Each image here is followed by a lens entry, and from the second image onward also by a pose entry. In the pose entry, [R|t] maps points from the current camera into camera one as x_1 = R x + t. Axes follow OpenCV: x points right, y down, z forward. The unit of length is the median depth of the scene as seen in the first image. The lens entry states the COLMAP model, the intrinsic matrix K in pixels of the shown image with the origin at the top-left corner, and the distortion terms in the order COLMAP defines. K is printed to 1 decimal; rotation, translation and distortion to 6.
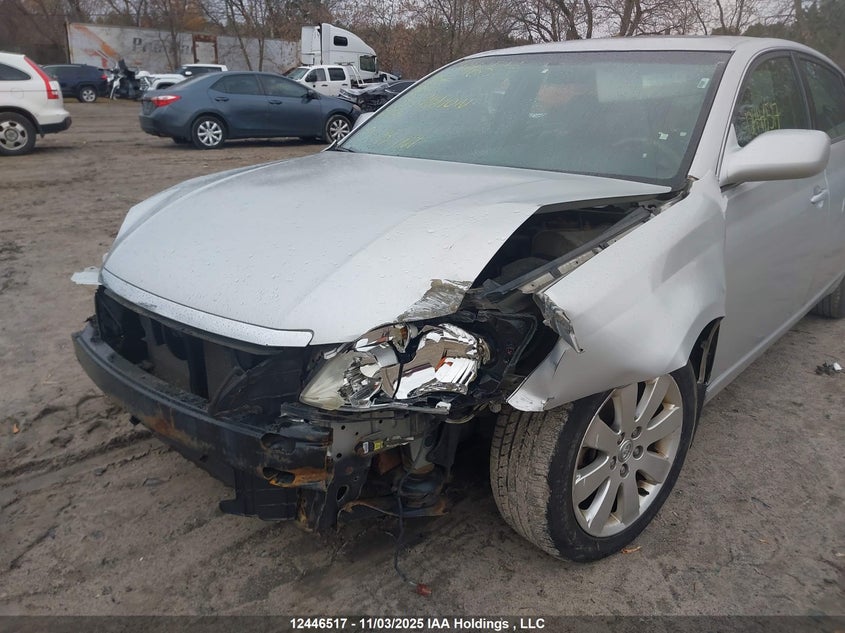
lens RADIAL K [[653.4, 0, 424.8], [0, 653.4, 283.2], [0, 0, 1]] dist [0.051261, -0.074914]
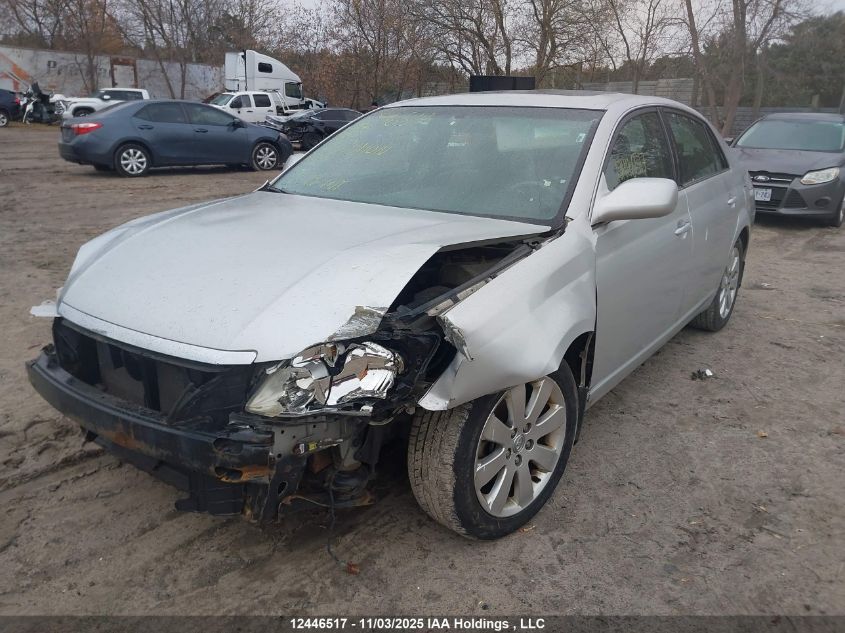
lens RADIAL K [[653.4, 0, 424.8], [0, 653.4, 283.2], [0, 0, 1]] dist [0.051261, -0.074914]
pose [[0.994047, -0.016577, 0.107682, 0.006749], [0.020346, 0.999215, -0.033996, -0.003416], [-0.107034, 0.035985, 0.993604, -0.184456]]
